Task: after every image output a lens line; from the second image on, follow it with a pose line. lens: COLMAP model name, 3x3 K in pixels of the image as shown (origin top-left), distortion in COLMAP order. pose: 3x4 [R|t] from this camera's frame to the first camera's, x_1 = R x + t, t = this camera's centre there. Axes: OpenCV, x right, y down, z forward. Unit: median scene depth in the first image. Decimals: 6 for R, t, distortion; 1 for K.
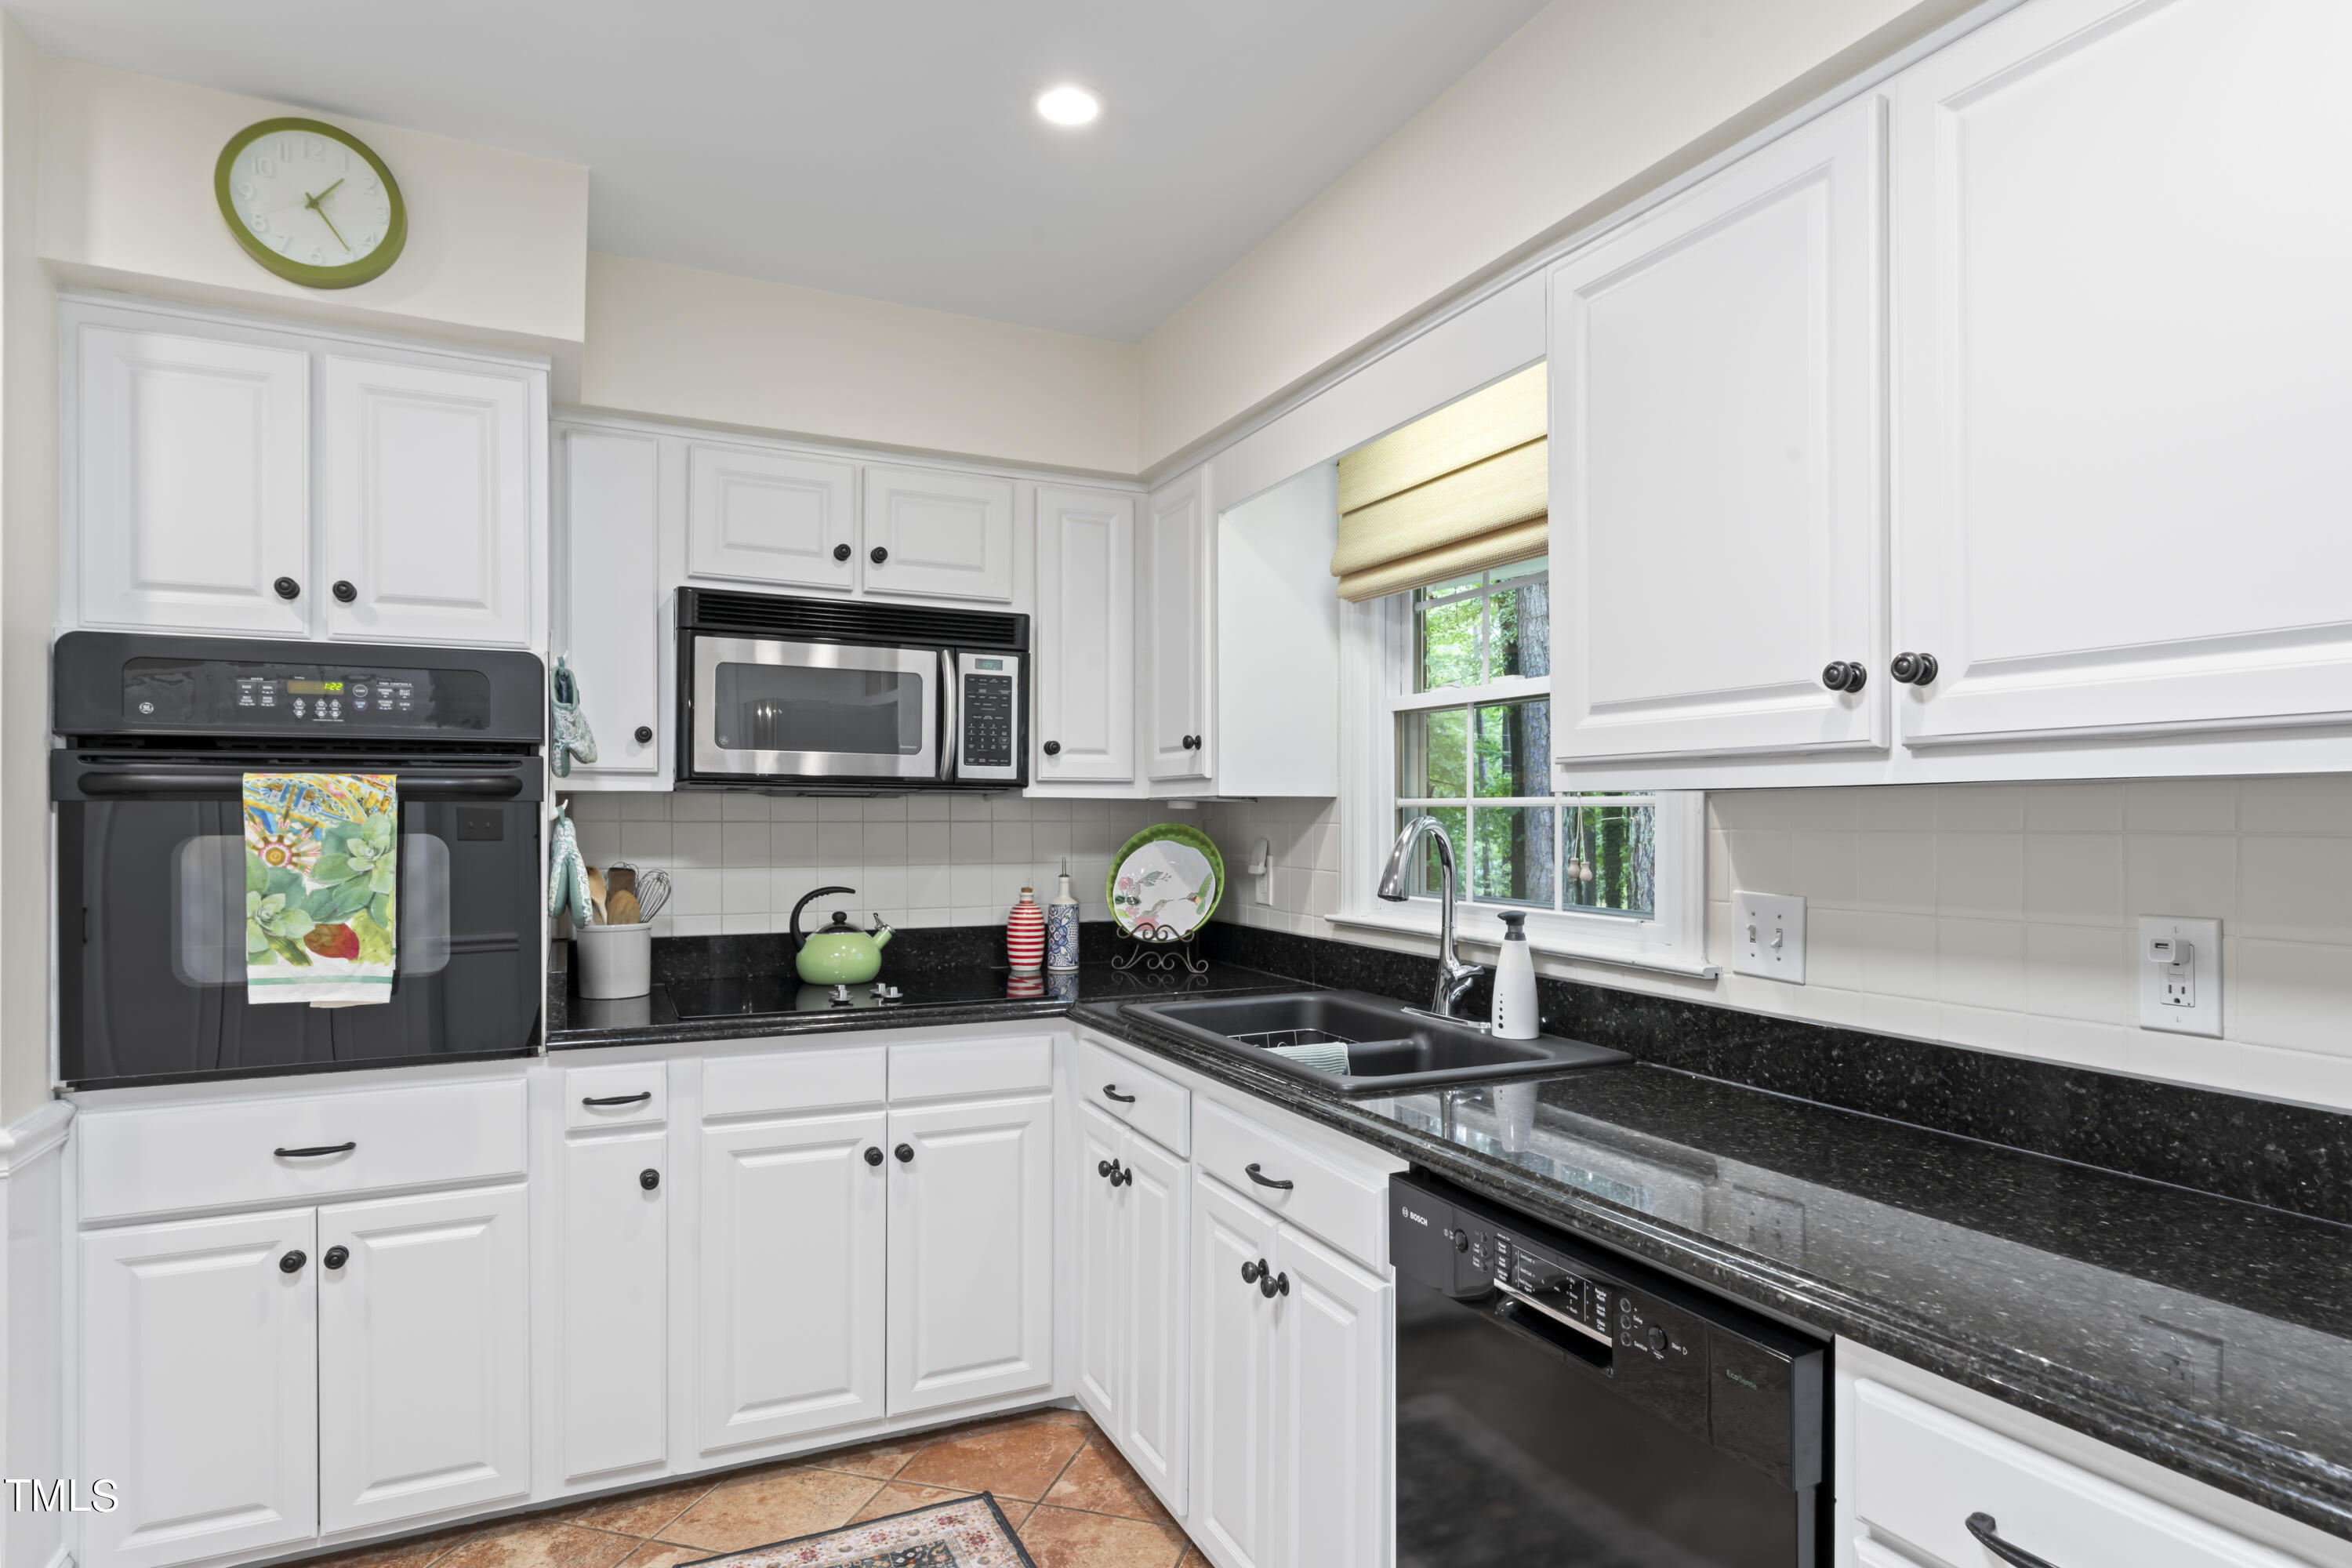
lens RADIAL K [[1285.8, 0, 1183.3], [0, 1285.8, 823.1], [0, 0, 1]] dist [0.000428, 0.001131]
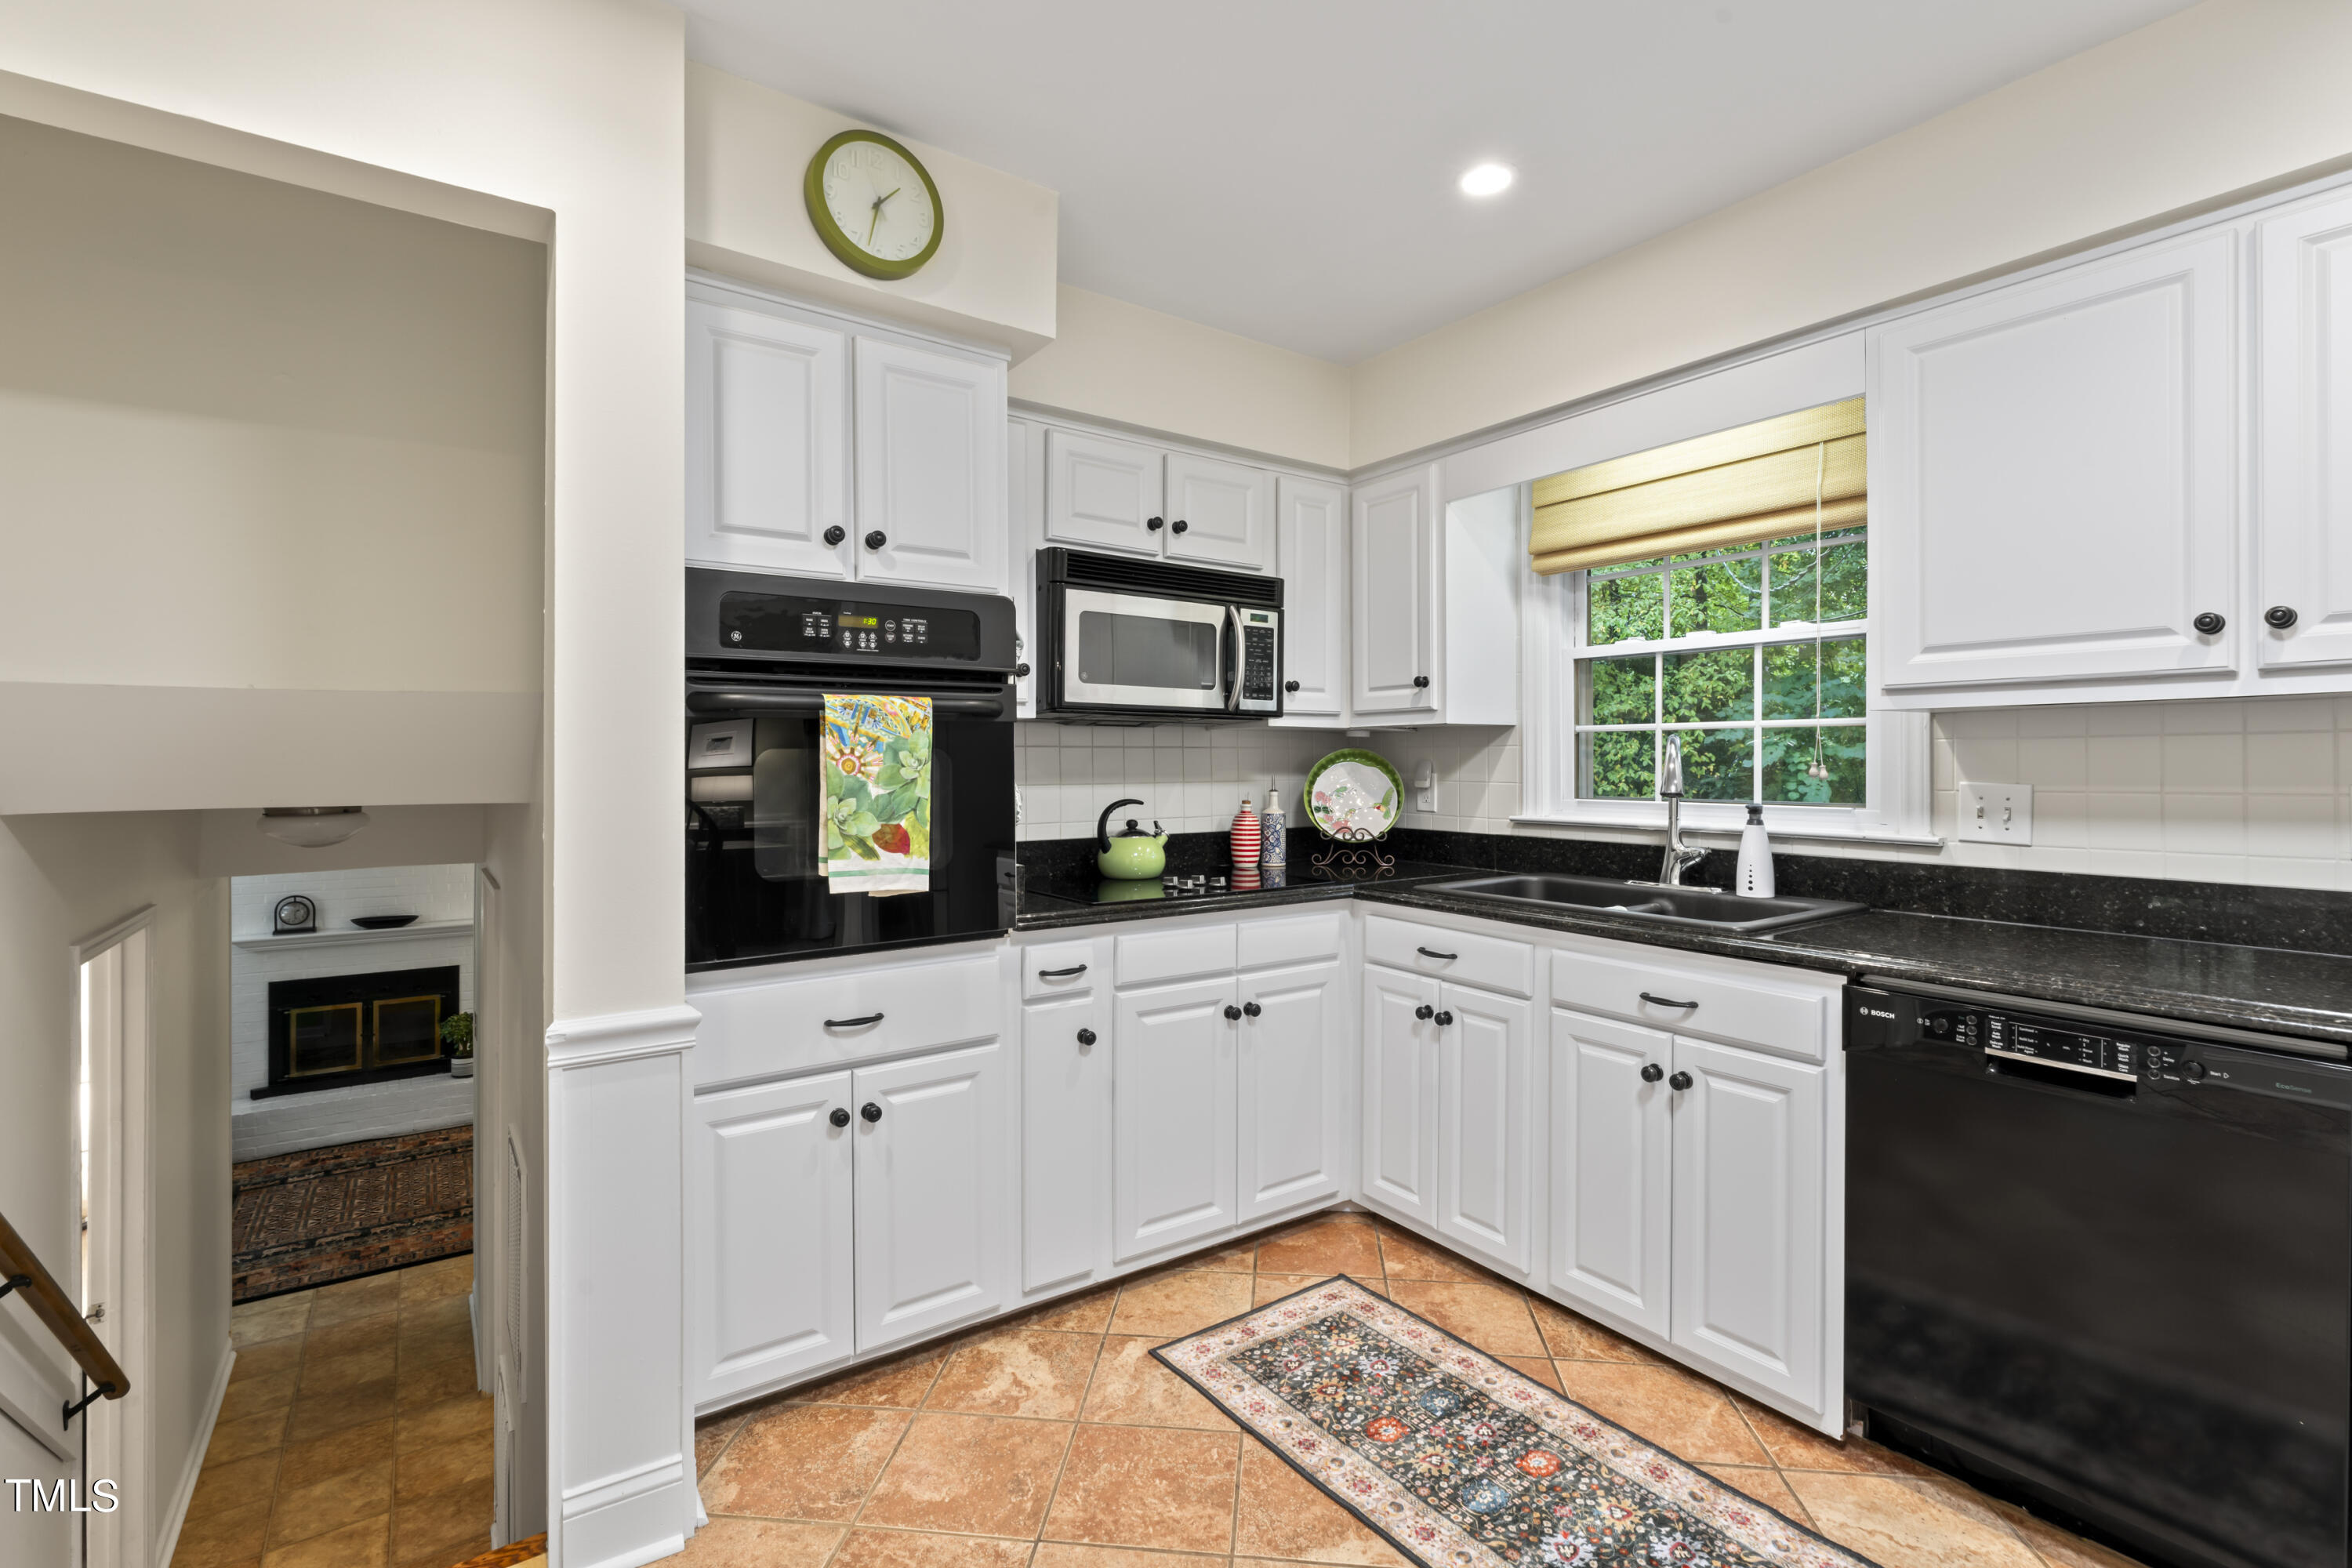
lens RADIAL K [[1063.1, 0, 1178.3], [0, 1063.1, 767.8], [0, 0, 1]] dist [0.002847, -0.001240]
pose [[0.984705, -0.006335, 0.174114, -0.523277], [0.006462, 0.999979, -0.000163, 0.026640], [-0.174110, 0.001285, 0.984725, 0.004488]]
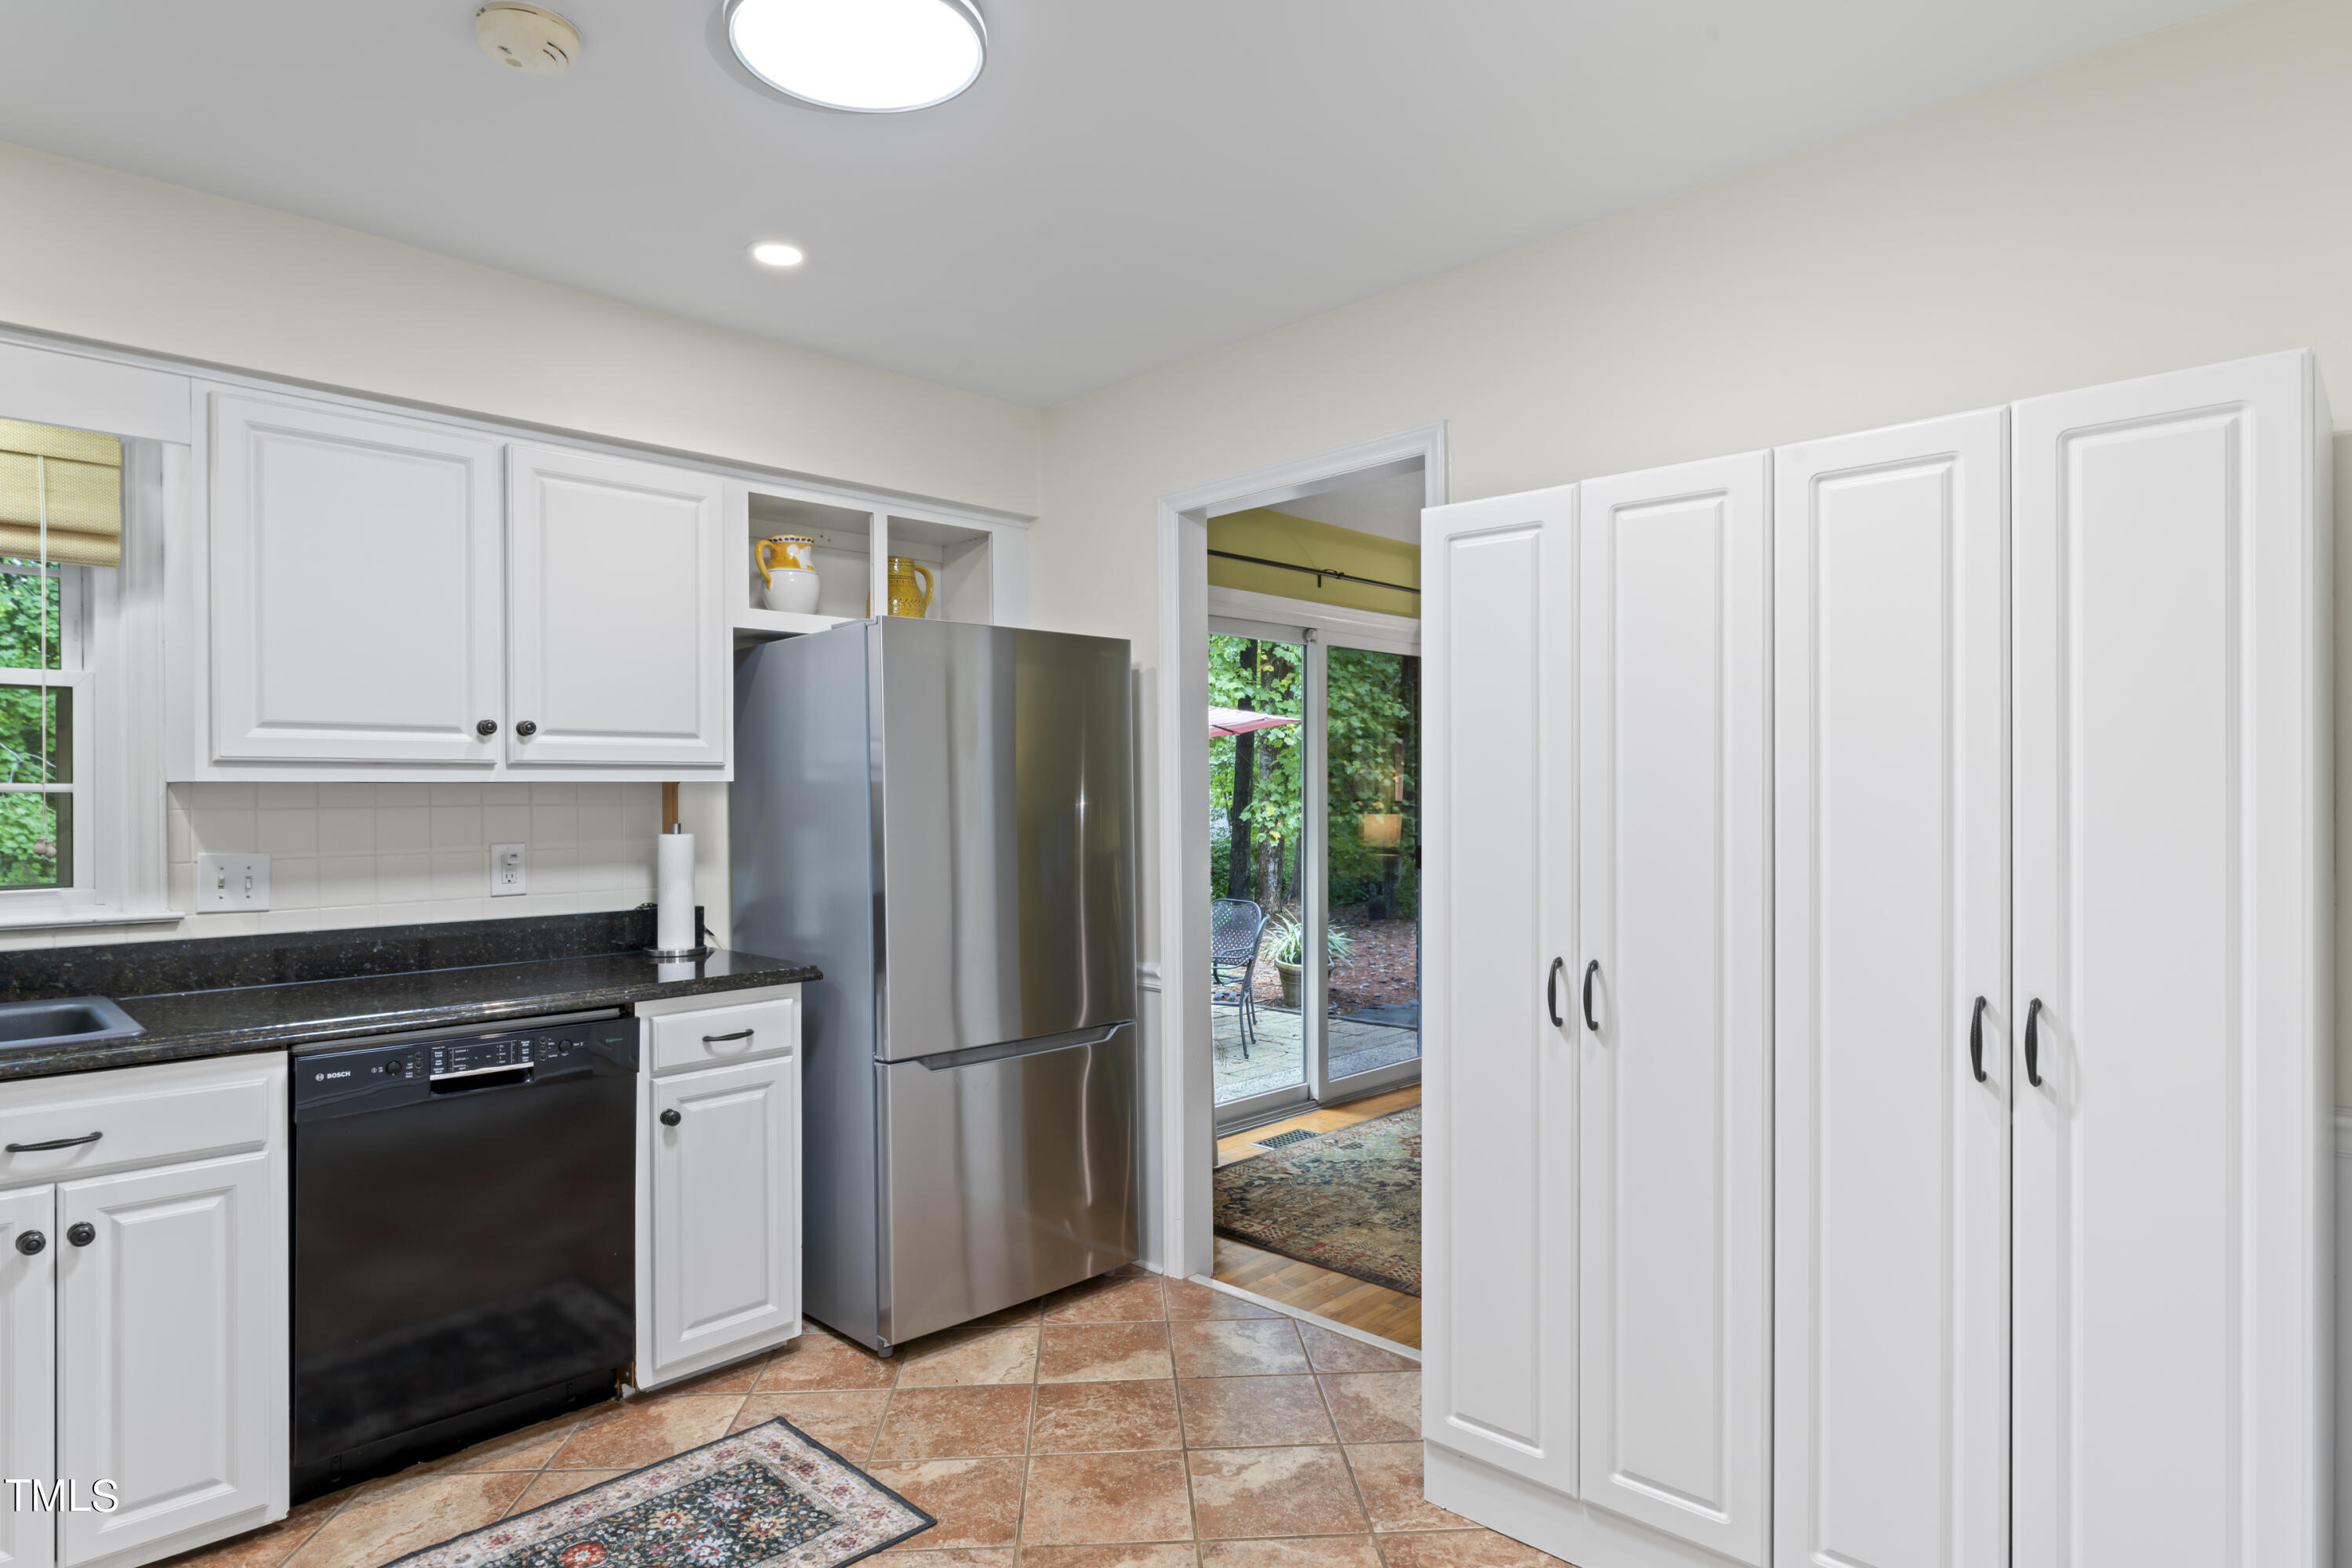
lens RADIAL K [[1285.8, 0, 1178.4], [0, 1285.8, 802.6], [0, 0, 1]] dist [0.000428, 0.001131]
pose [[-0.343025, -0.004935, 0.939313, -1.044360], [0.010467, 0.999904, 0.009076, -0.003192], [-0.939268, 0.012945, -0.342940, 0.414768]]
